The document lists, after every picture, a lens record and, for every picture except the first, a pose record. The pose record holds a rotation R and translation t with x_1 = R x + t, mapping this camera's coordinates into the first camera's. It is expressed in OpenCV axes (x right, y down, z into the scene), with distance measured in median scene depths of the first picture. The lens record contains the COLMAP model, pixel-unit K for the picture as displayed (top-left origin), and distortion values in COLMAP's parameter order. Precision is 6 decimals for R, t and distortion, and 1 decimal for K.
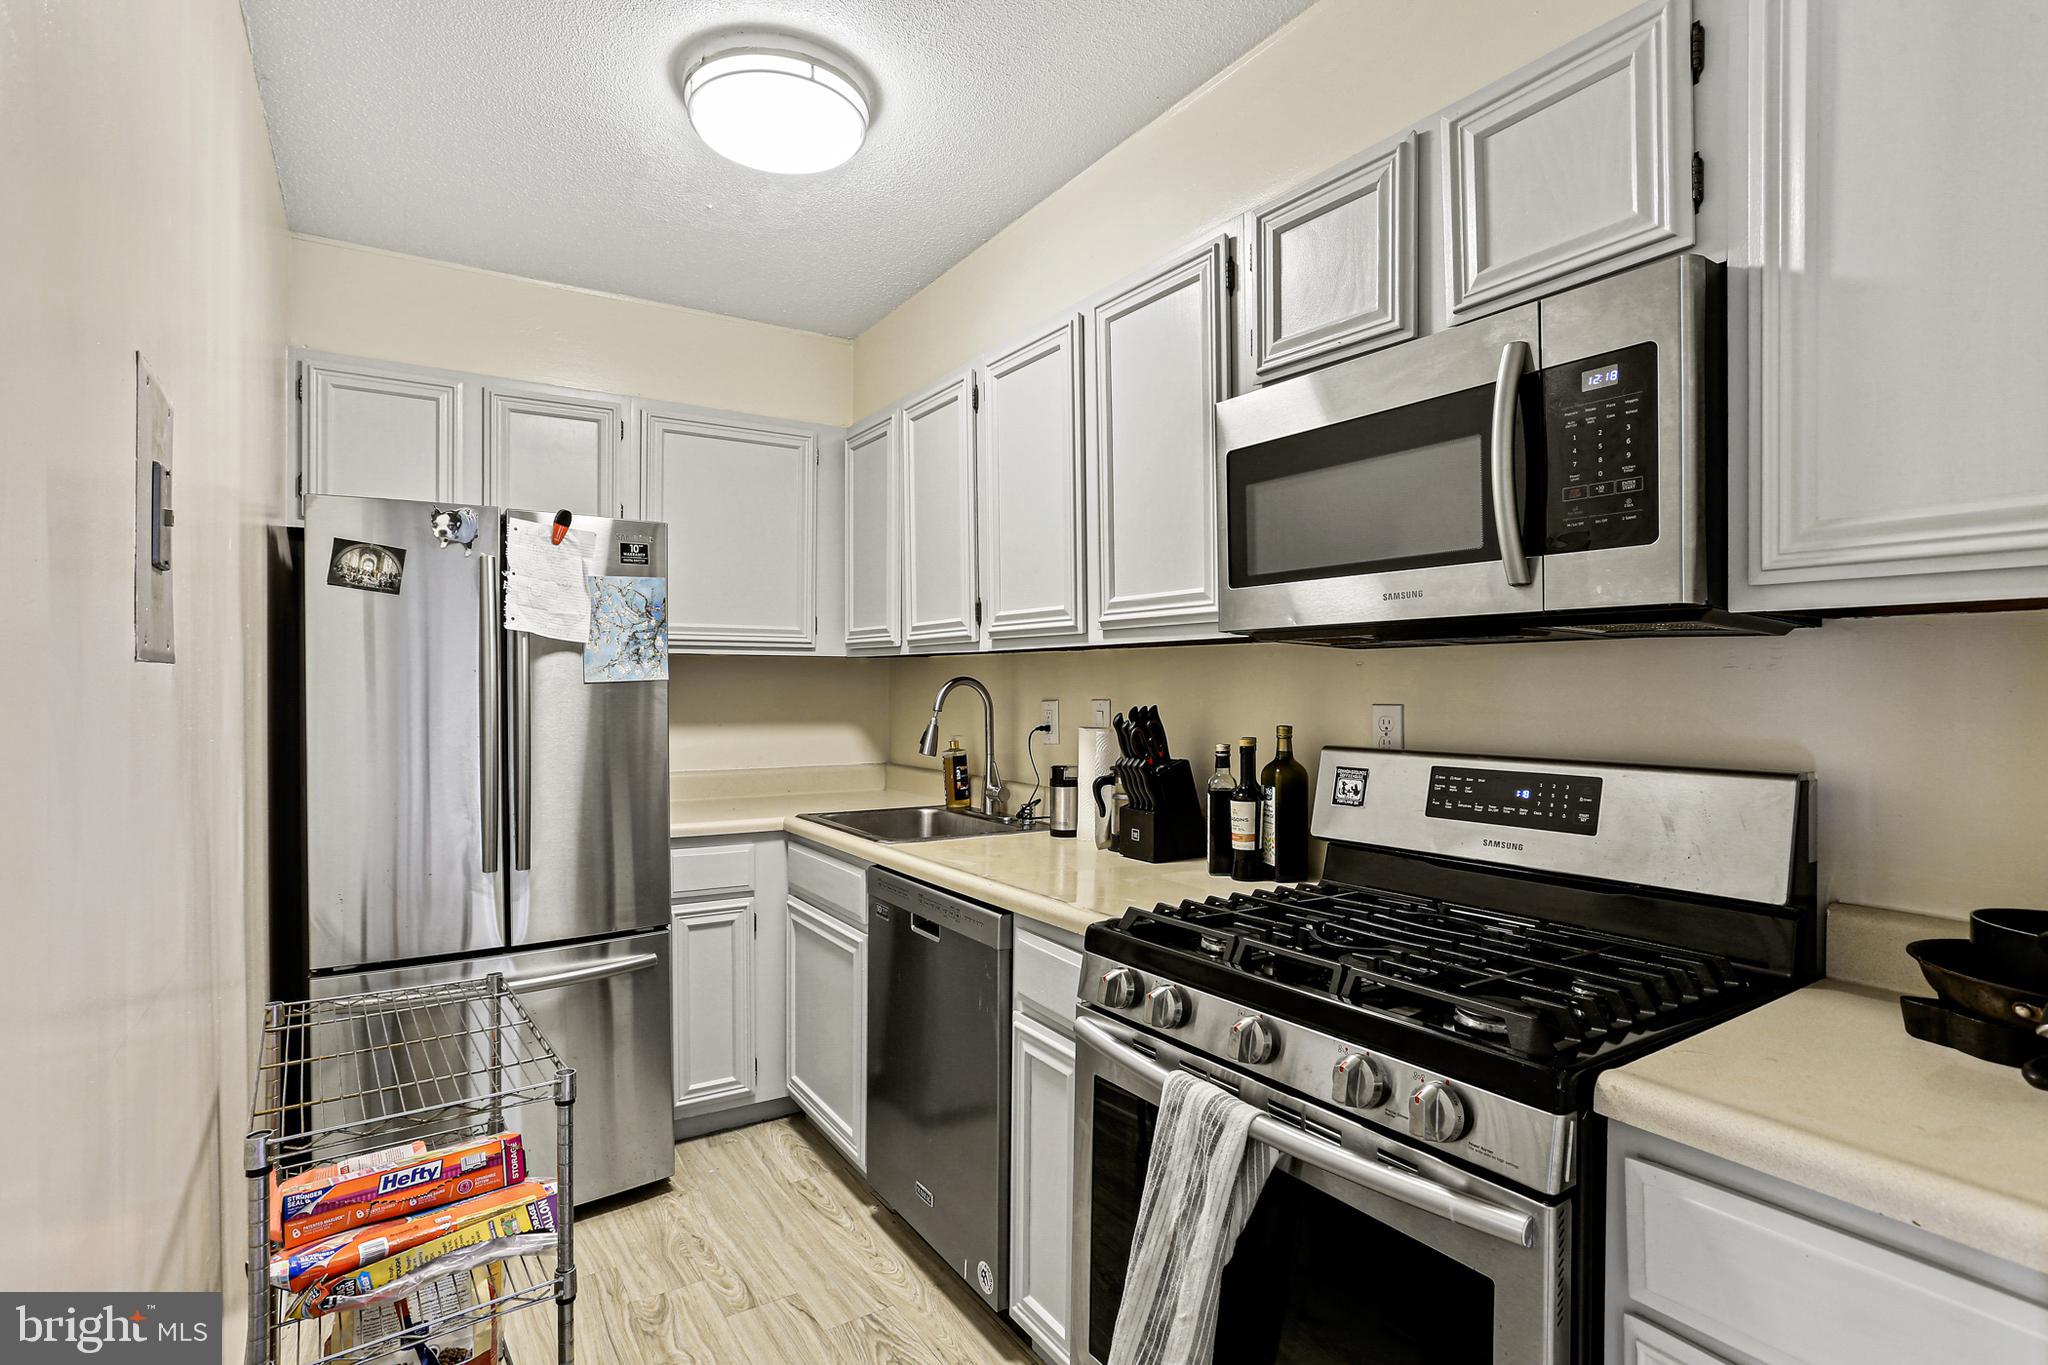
lens RADIAL K [[1000.0, 0, 1022.2], [0, 1000.0, 684.2], [0, 0, 1]] dist [-0.055332, 0.033833]
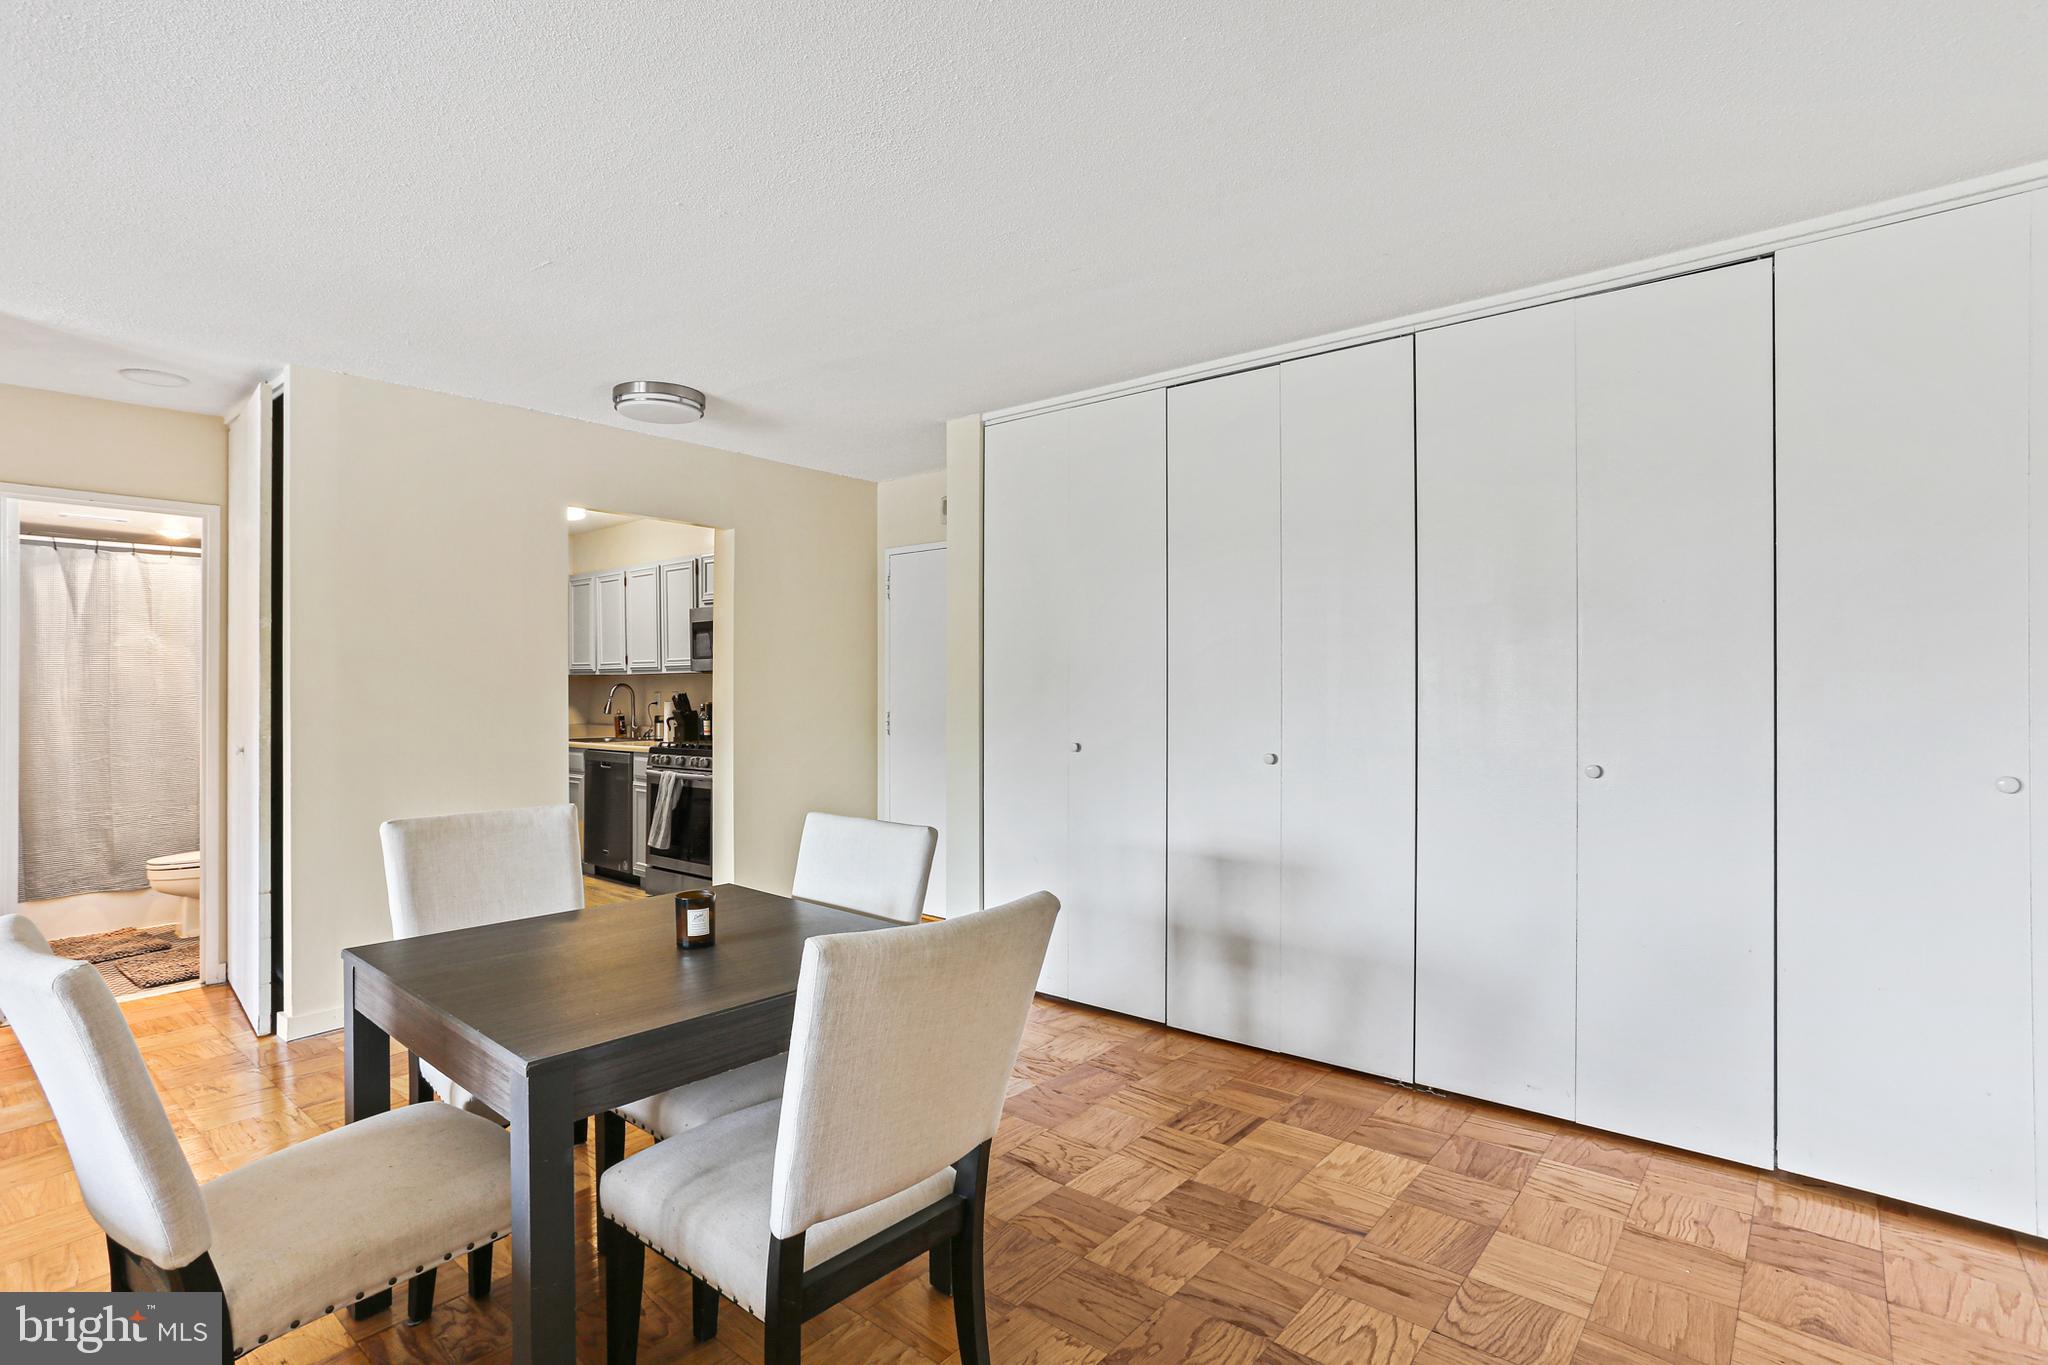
lens RADIAL K [[1000.0, 0, 1022.2], [0, 1000.0, 684.2], [0, 0, 1]] dist [-0.055332, 0.033833]
pose [[0.955583, -0.001013, 0.294720, 0.260111], [0.002666, 0.999983, -0.005205, 0.015793], [-0.294710, 0.005759, 0.955569, -2.614236]]
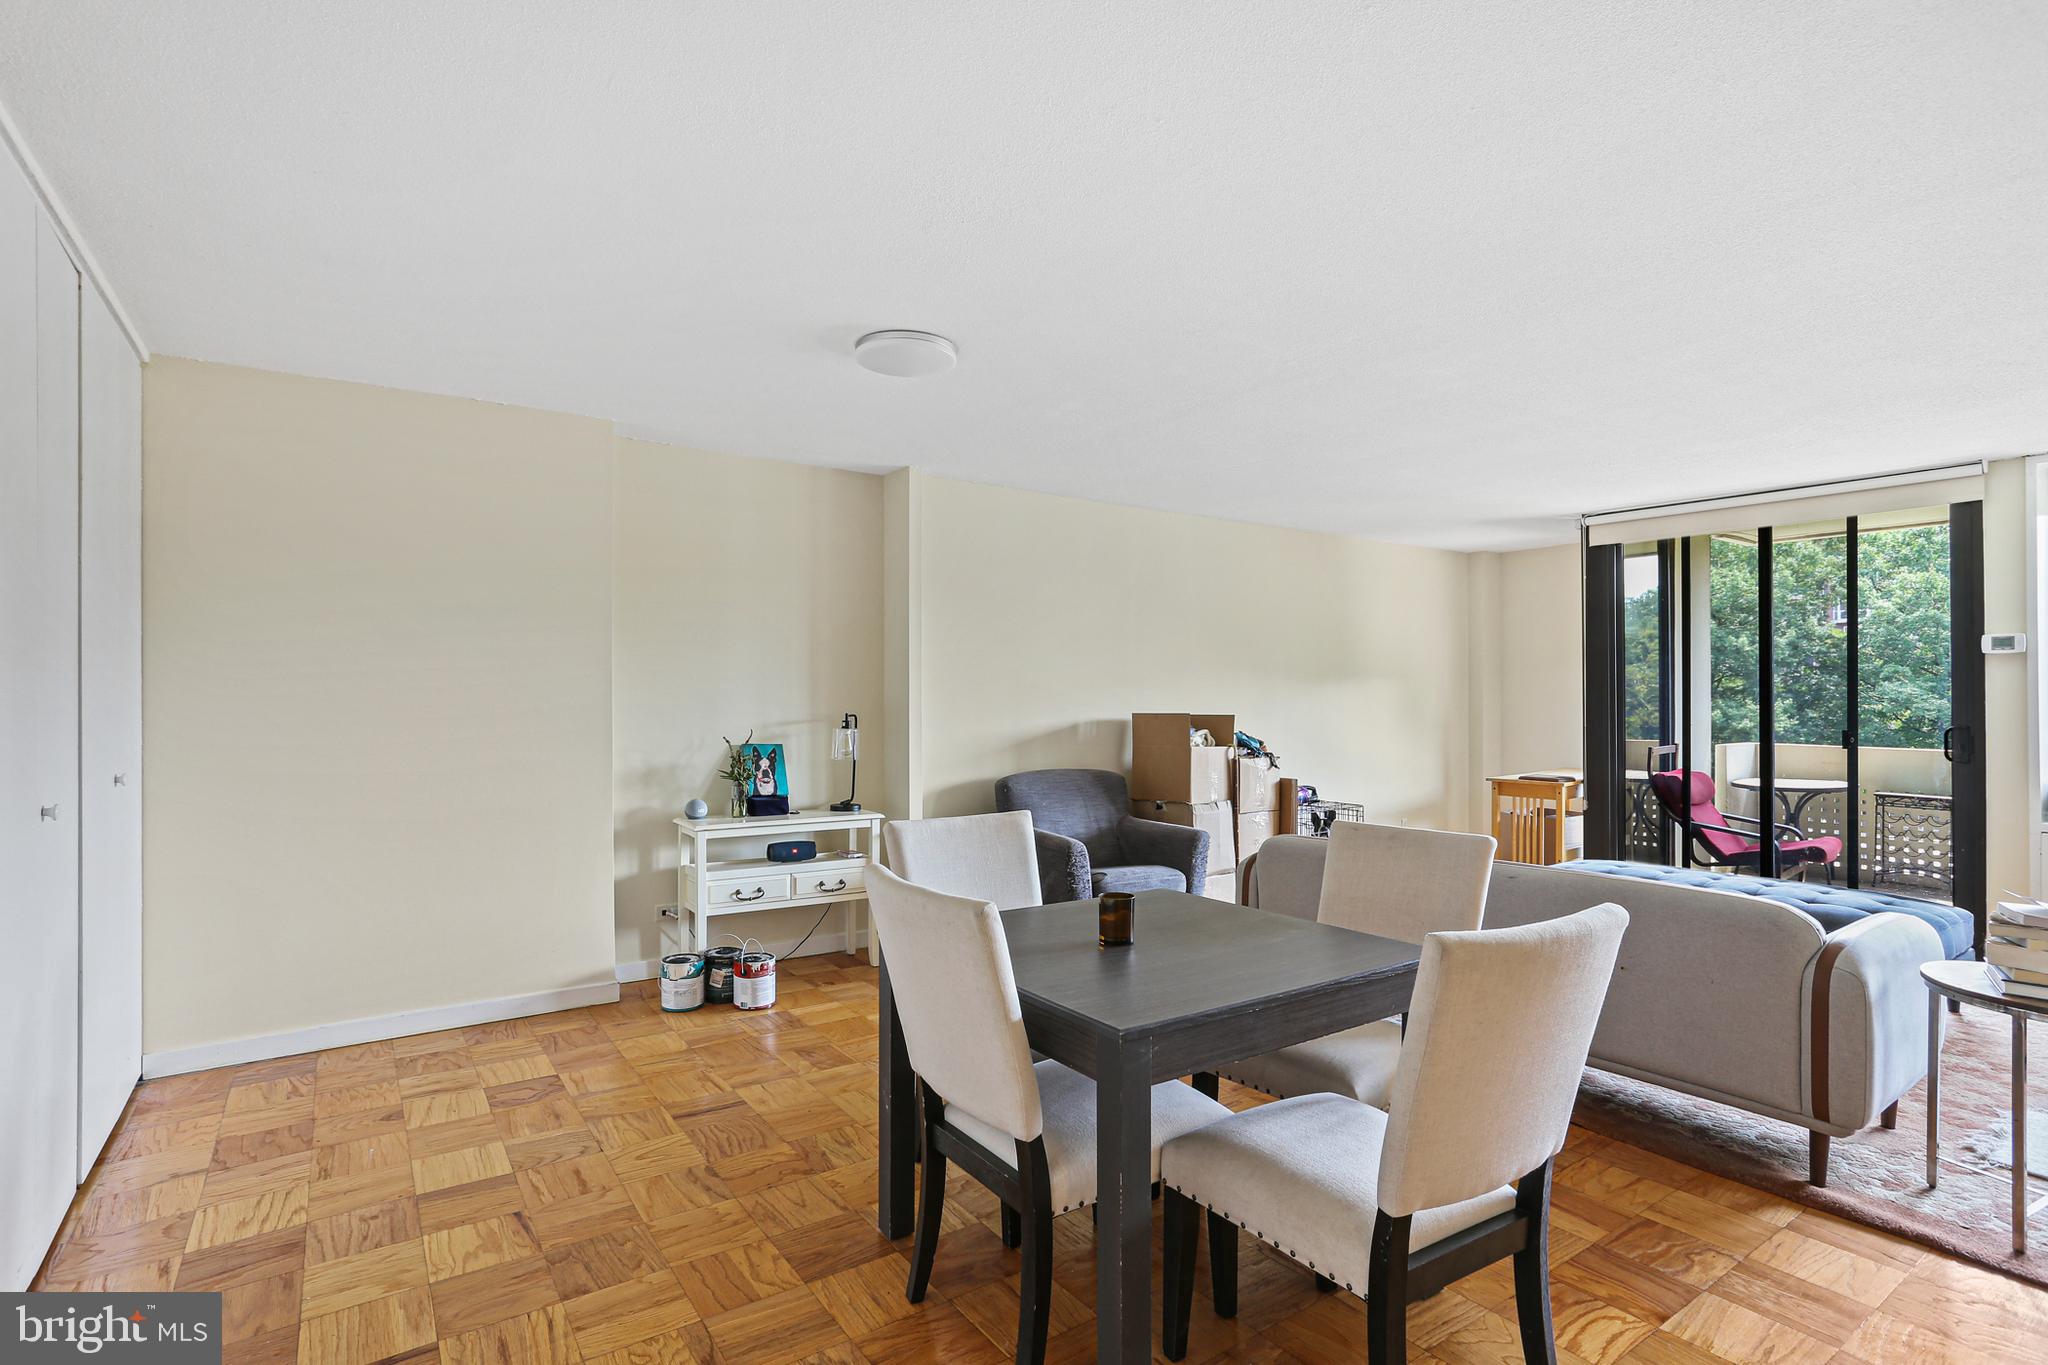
lens RADIAL K [[1000.0, 0, 1022.2], [0, 1000.0, 684.2], [0, 0, 1]] dist [-0.055332, 0.033833]
pose [[-0.999392, -0.001480, -0.034848, 0.393539], [-0.001199, 0.999967, -0.008088, -0.005551], [0.034859, -0.008042, -0.999360, -0.227682]]
